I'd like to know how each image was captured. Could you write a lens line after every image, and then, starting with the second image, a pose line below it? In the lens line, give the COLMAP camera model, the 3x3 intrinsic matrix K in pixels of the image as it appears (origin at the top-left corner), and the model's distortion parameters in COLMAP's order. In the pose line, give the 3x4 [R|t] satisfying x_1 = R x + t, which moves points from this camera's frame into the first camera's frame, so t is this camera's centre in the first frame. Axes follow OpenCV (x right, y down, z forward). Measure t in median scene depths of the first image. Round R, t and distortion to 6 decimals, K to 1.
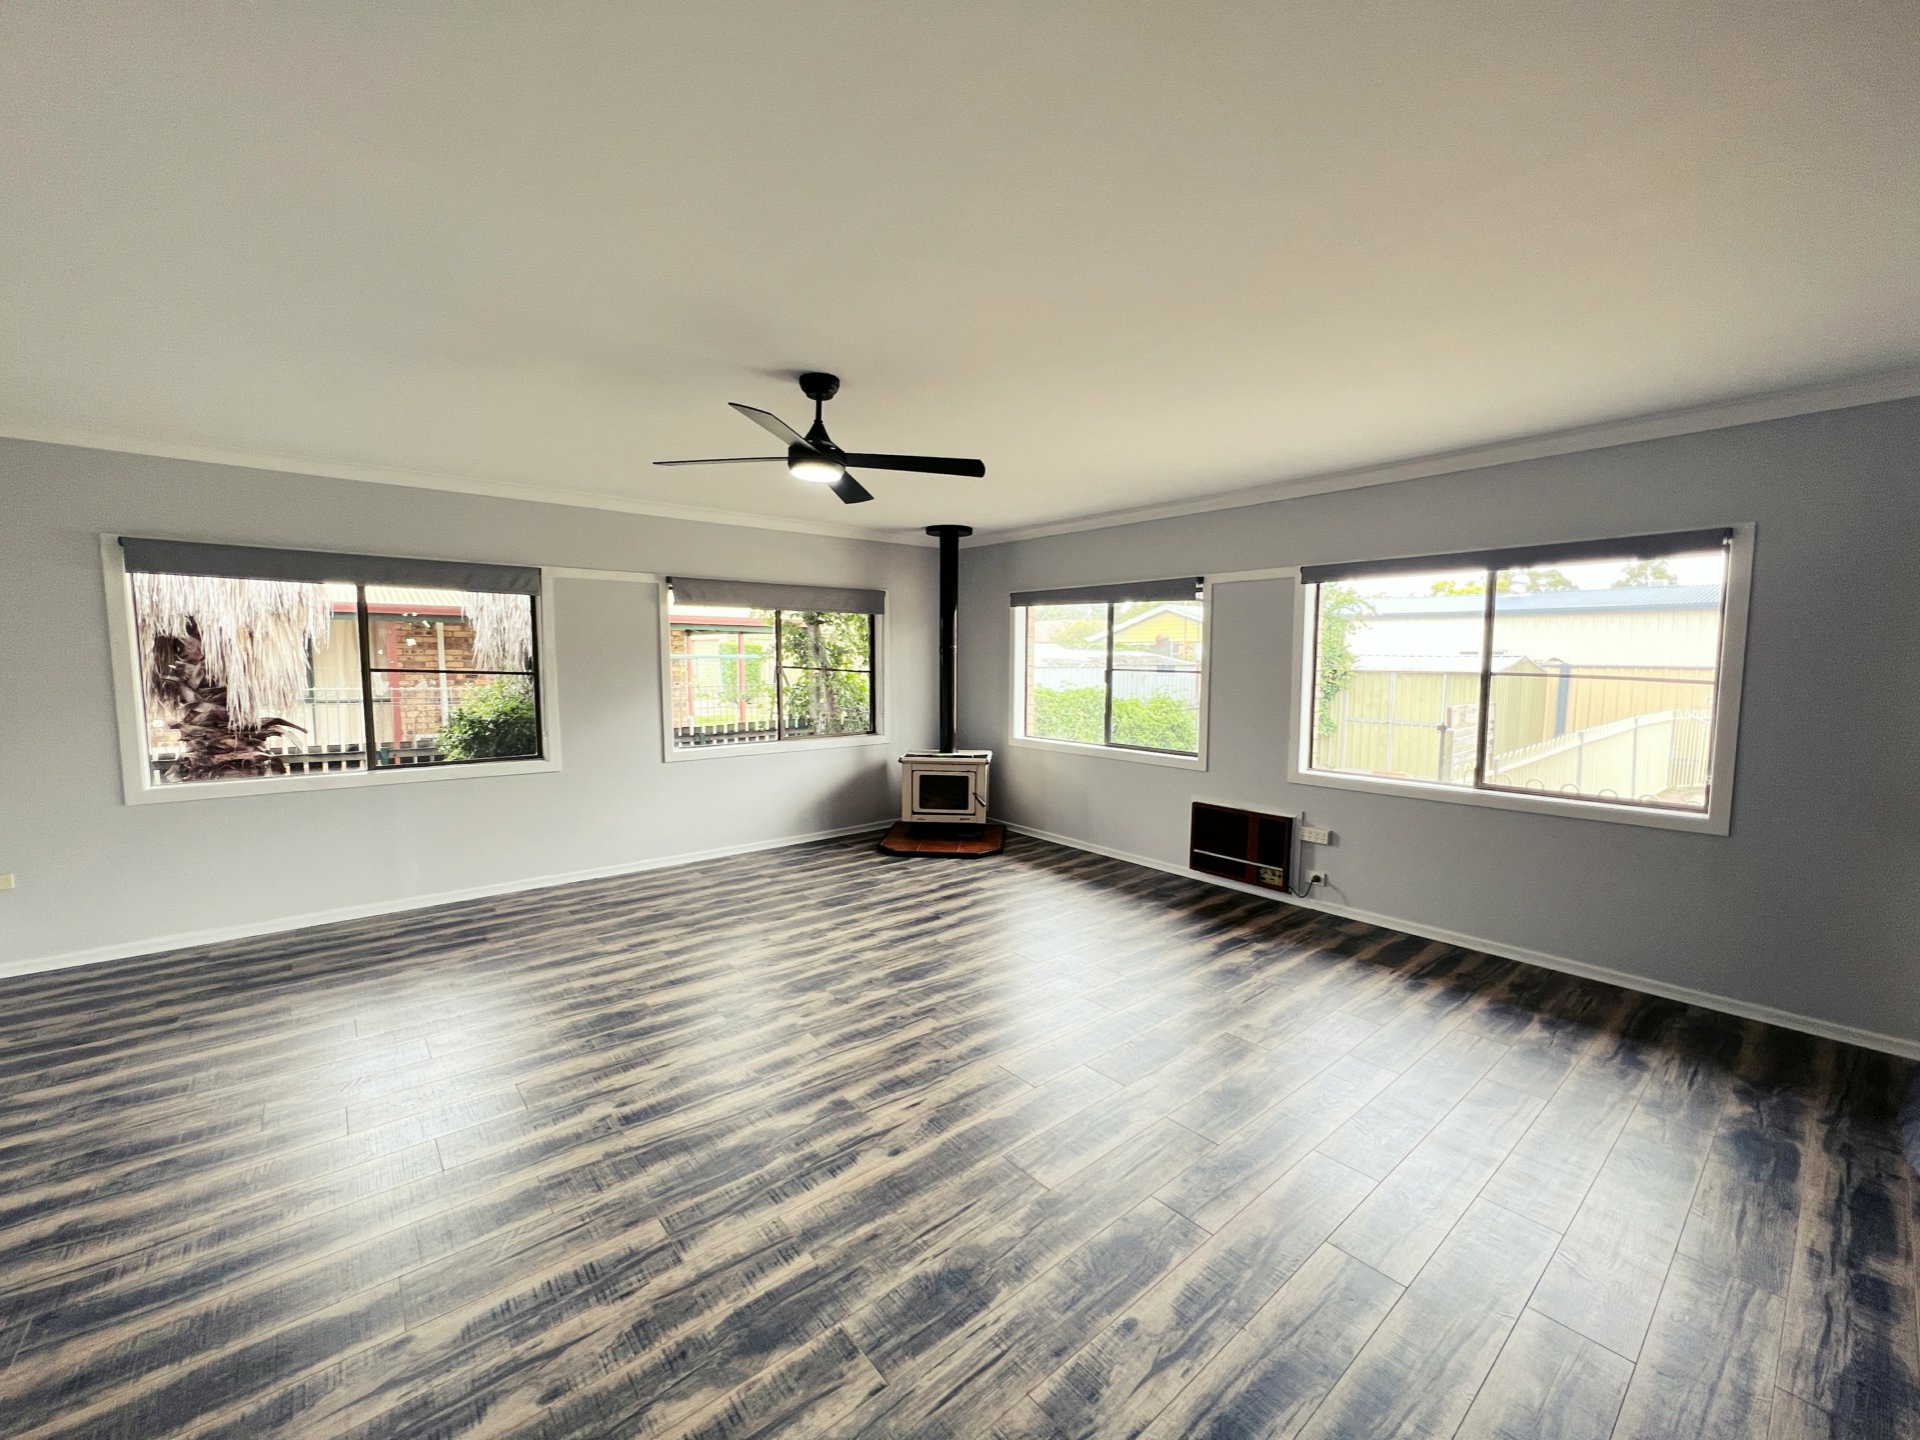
lens RADIAL K [[768.5, 0, 959.8], [0, 768.5, 721.2], [0, 0, 1]] dist [-0.000811, 0.000367]
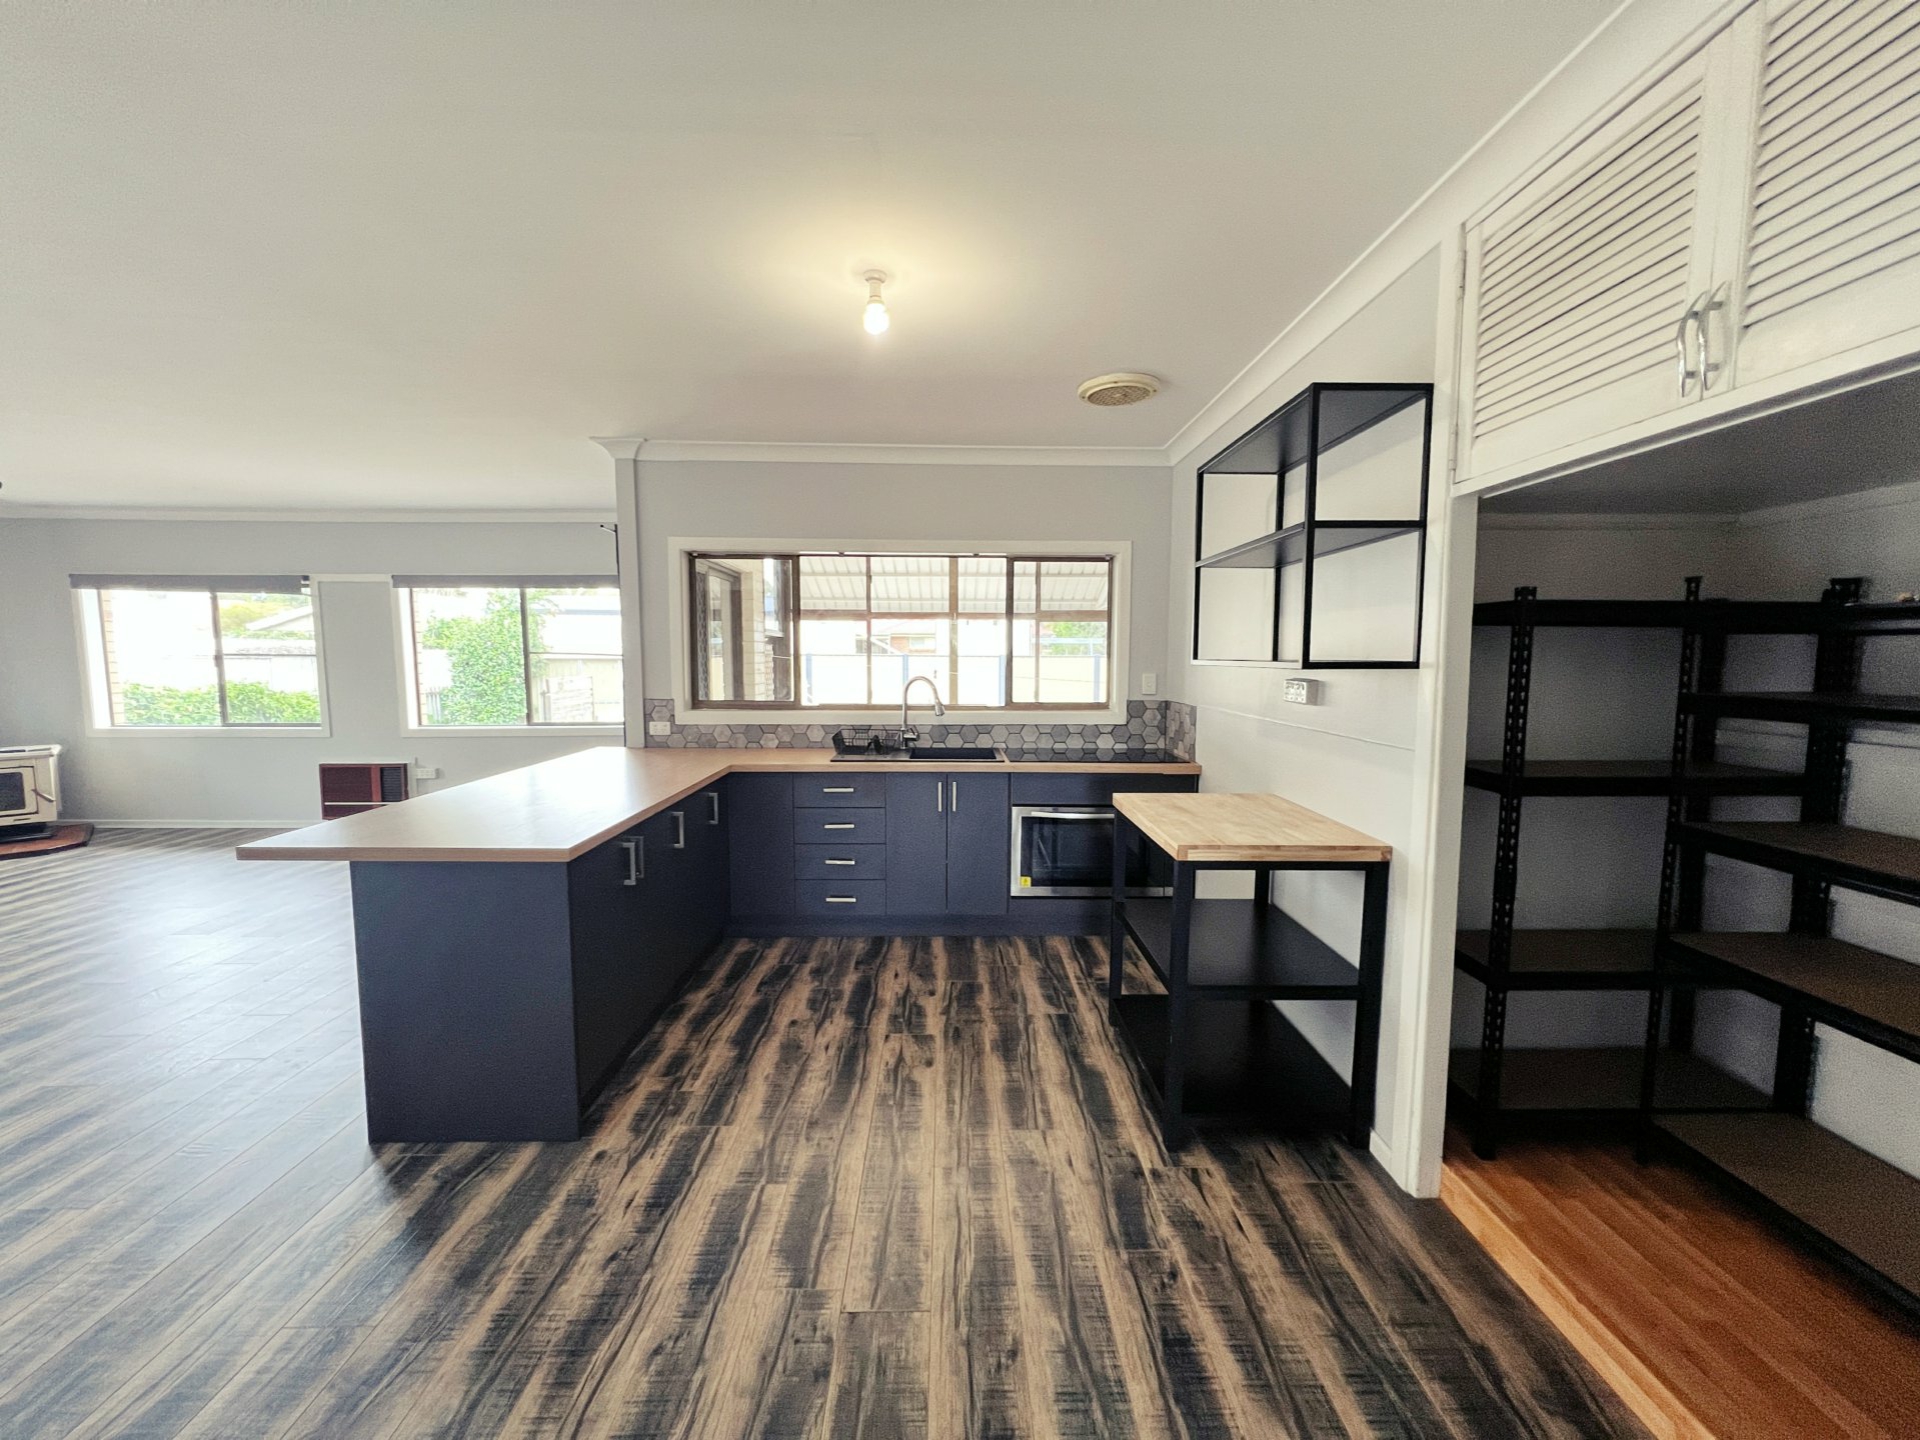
lens RADIAL K [[768.5, 0, 965.6], [0, 768.5, 724.2], [0, 0, 1]] dist [-0.000811, 0.000367]
pose [[0.619929, -0.075895, 0.780979, -0.002215], [0.065252, 0.996850, 0.045077, 0.048925], [-0.781940, 0.023016, 0.622928, -0.468442]]
